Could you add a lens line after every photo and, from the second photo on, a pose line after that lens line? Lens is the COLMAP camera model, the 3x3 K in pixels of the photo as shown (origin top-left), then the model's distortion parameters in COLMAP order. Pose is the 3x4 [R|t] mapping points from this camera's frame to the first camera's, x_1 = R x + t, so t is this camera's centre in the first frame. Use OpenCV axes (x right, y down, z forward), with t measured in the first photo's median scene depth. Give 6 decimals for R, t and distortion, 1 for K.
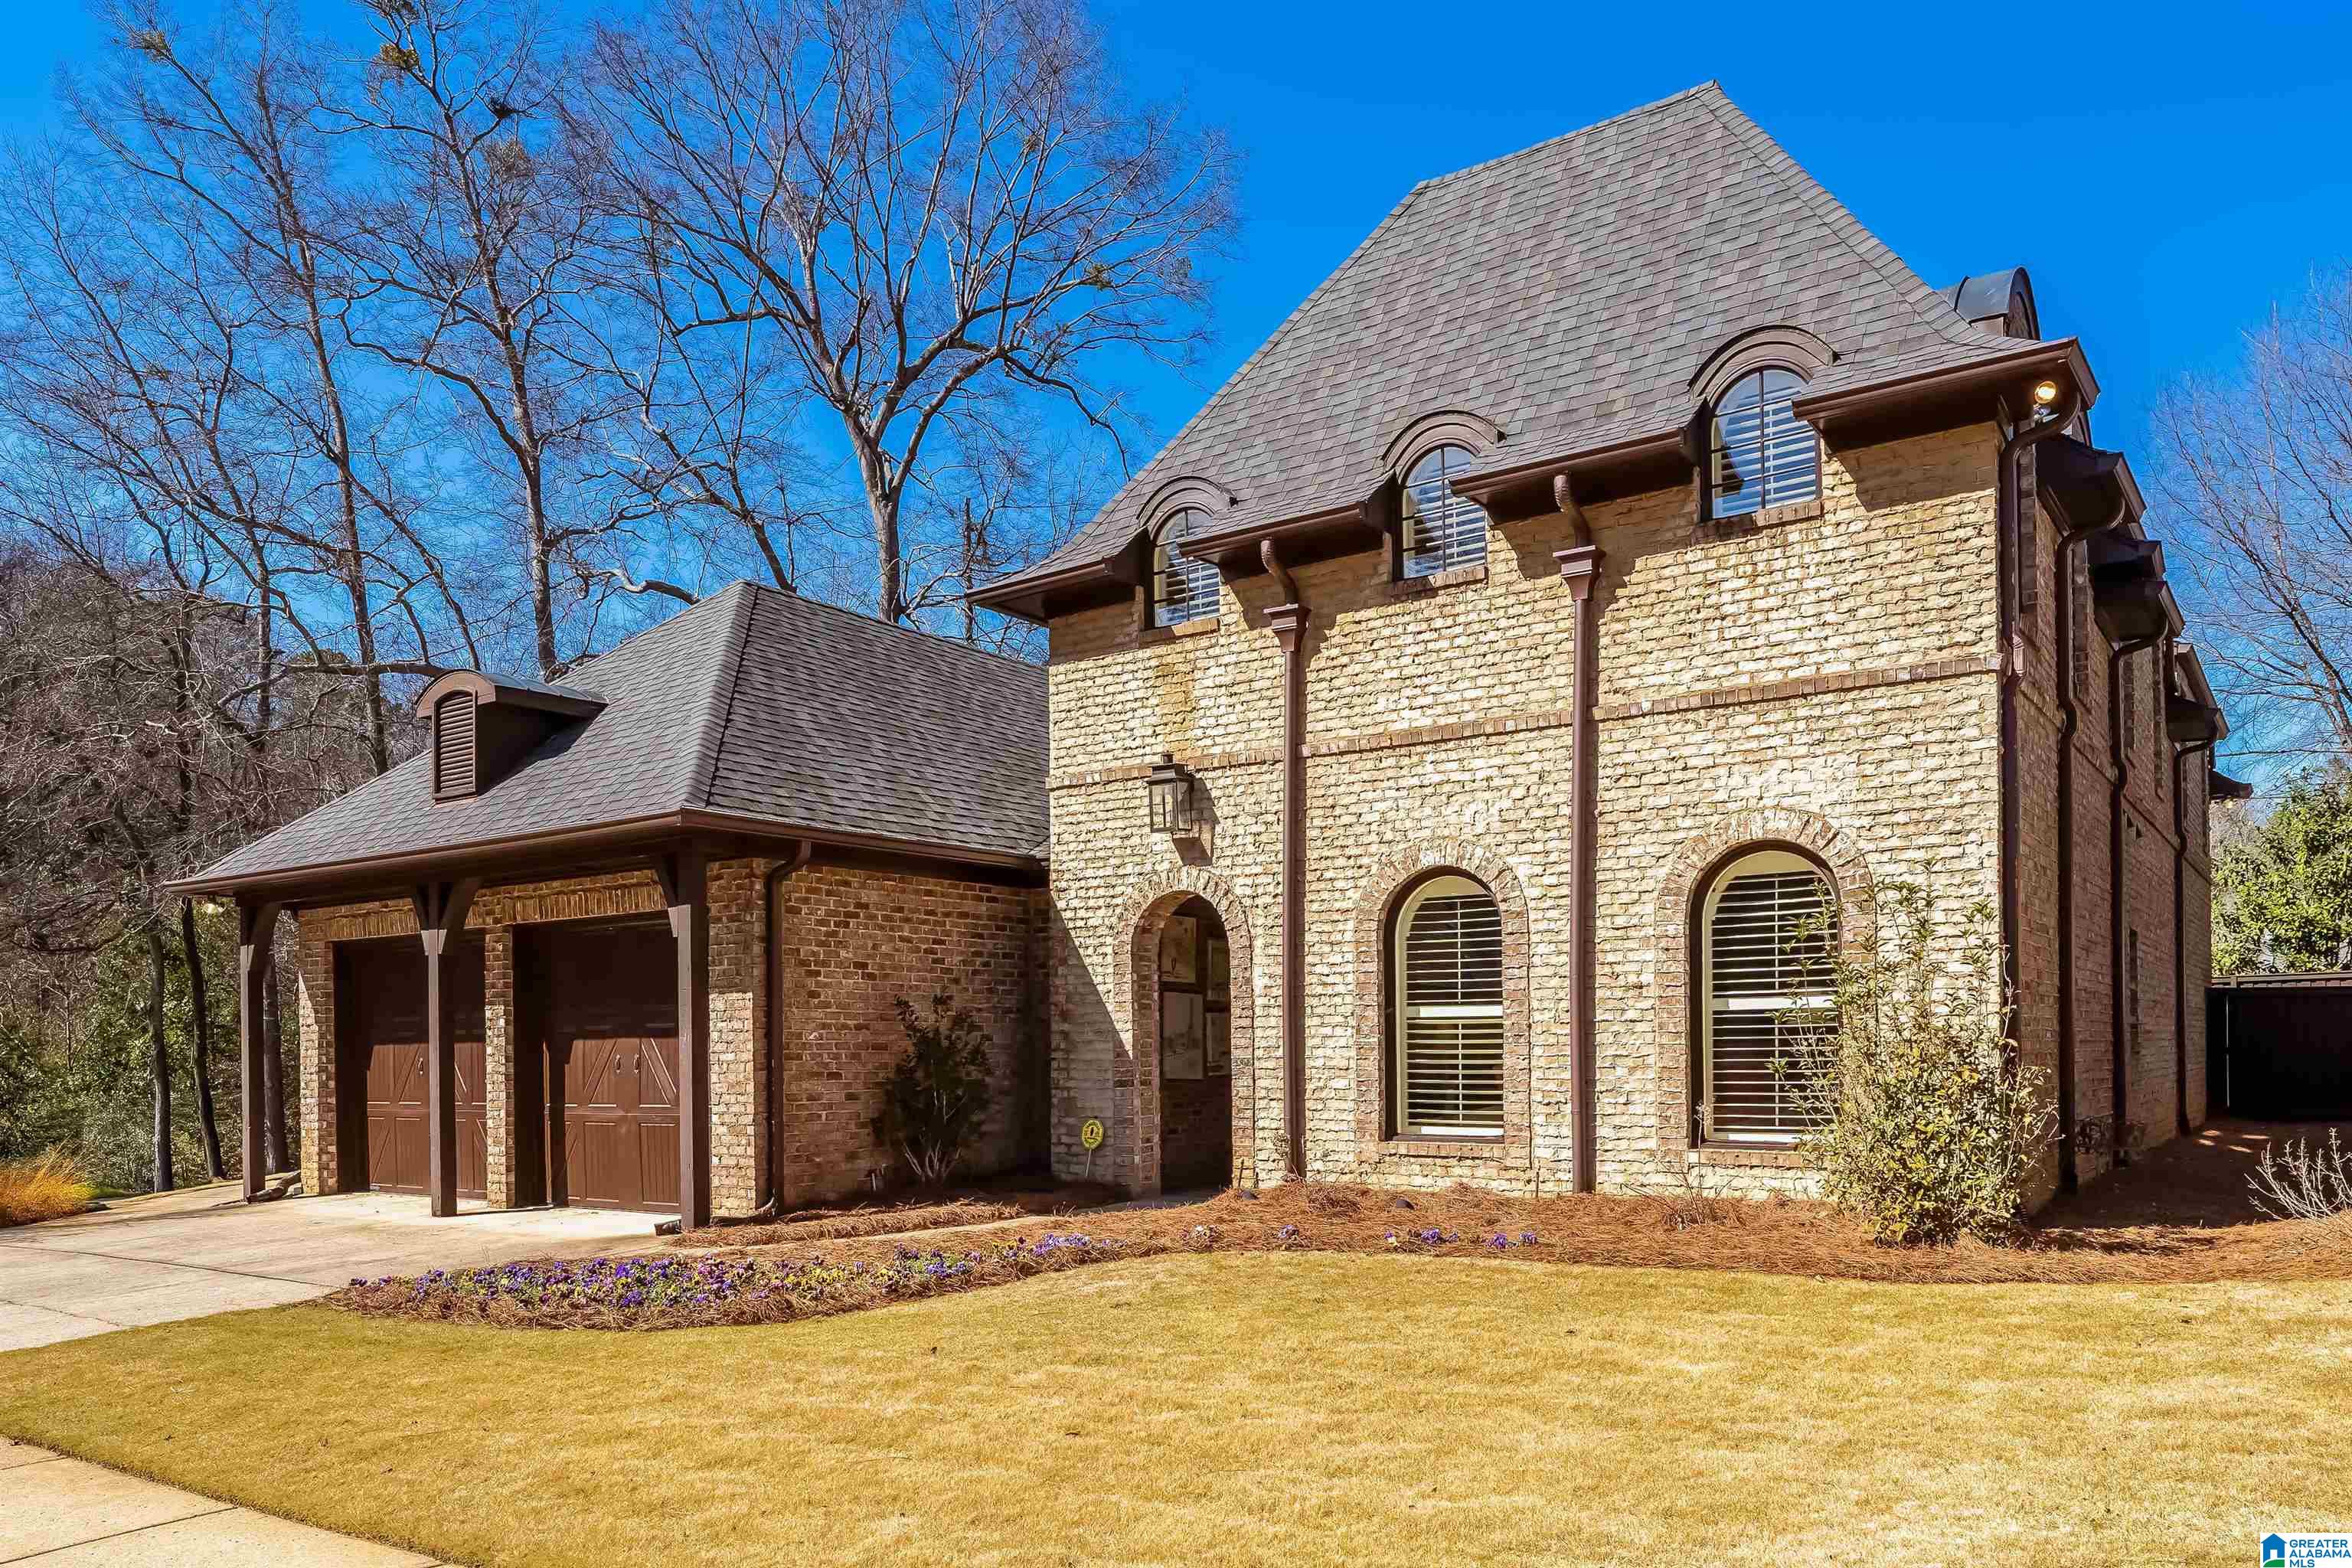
lens RADIAL K [[1344.7, 0, 1176.5], [0, 1344.7, 801.4], [0, 0, 1]] dist [-0.003257, 0.000567]
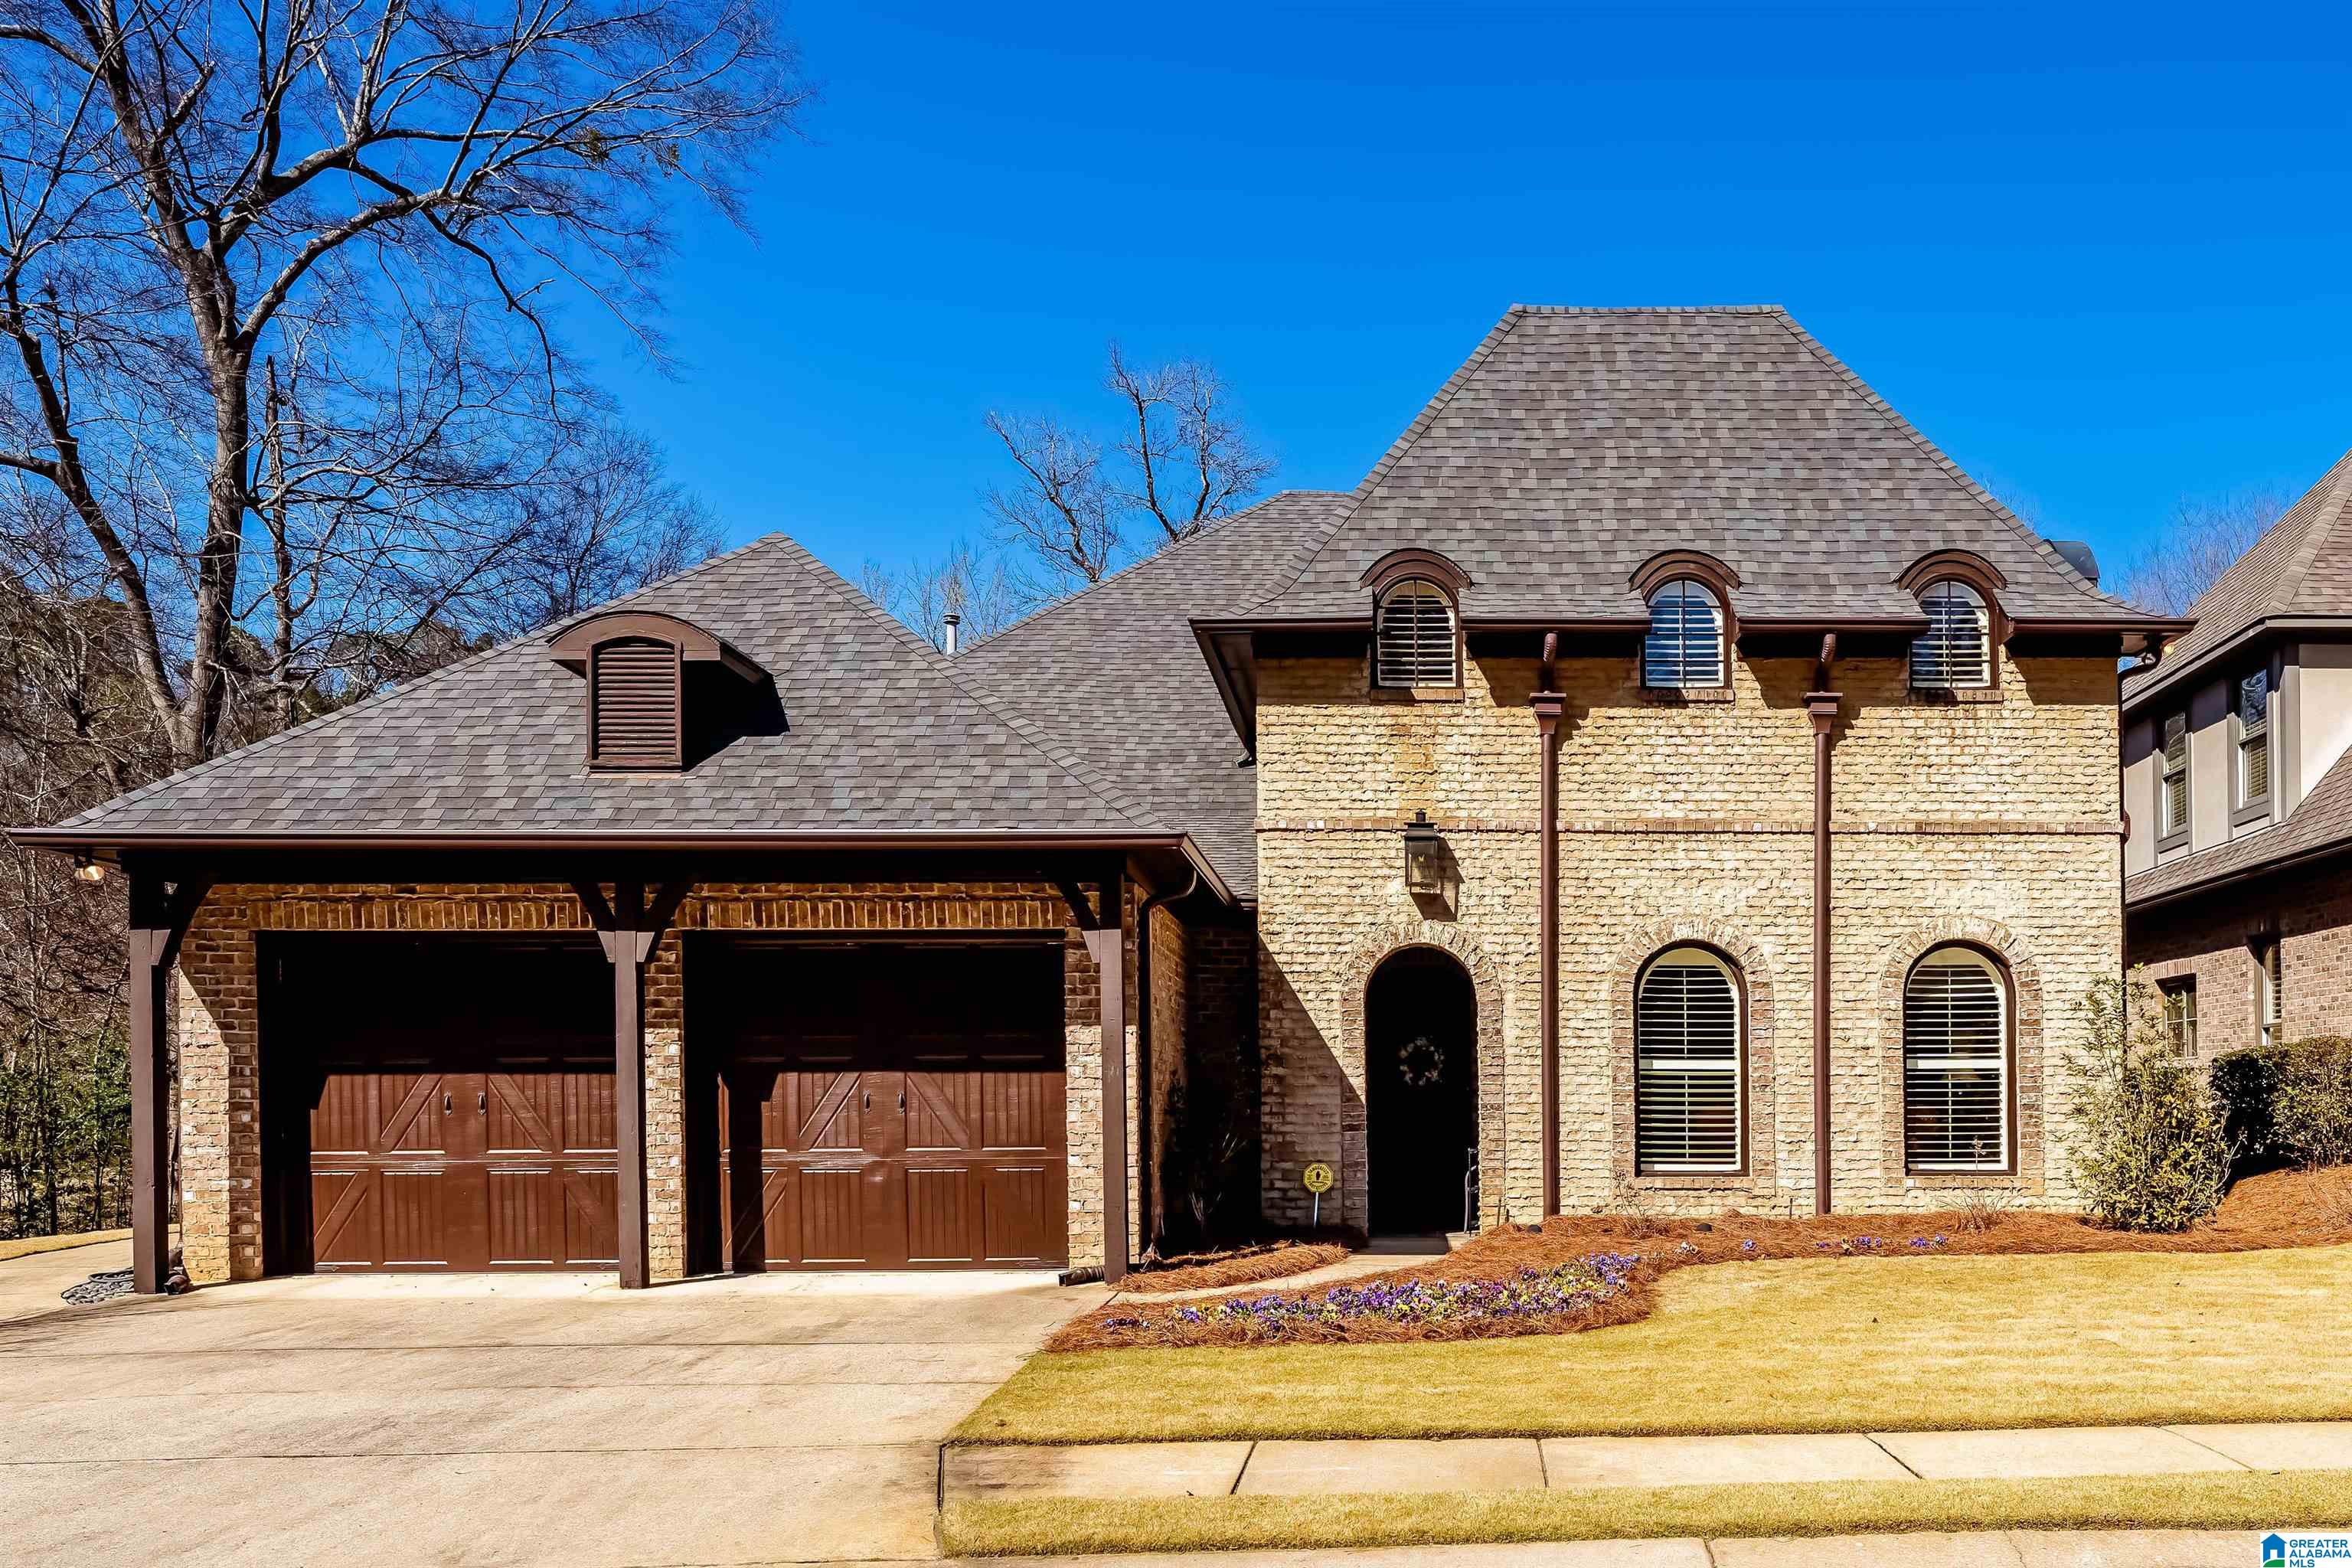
lens RADIAL K [[1575.4, 0, 1177.1], [0, 1575.4, 770.8], [0, 0, 1]] dist [-0.003438, 0.000609]
pose [[0.870866, 0.114459, 0.478007, -0.843919], [-0.098458, 0.993420, -0.058496, 0.025696], [-0.481557, 0.003879, 0.876406, 0.013121]]
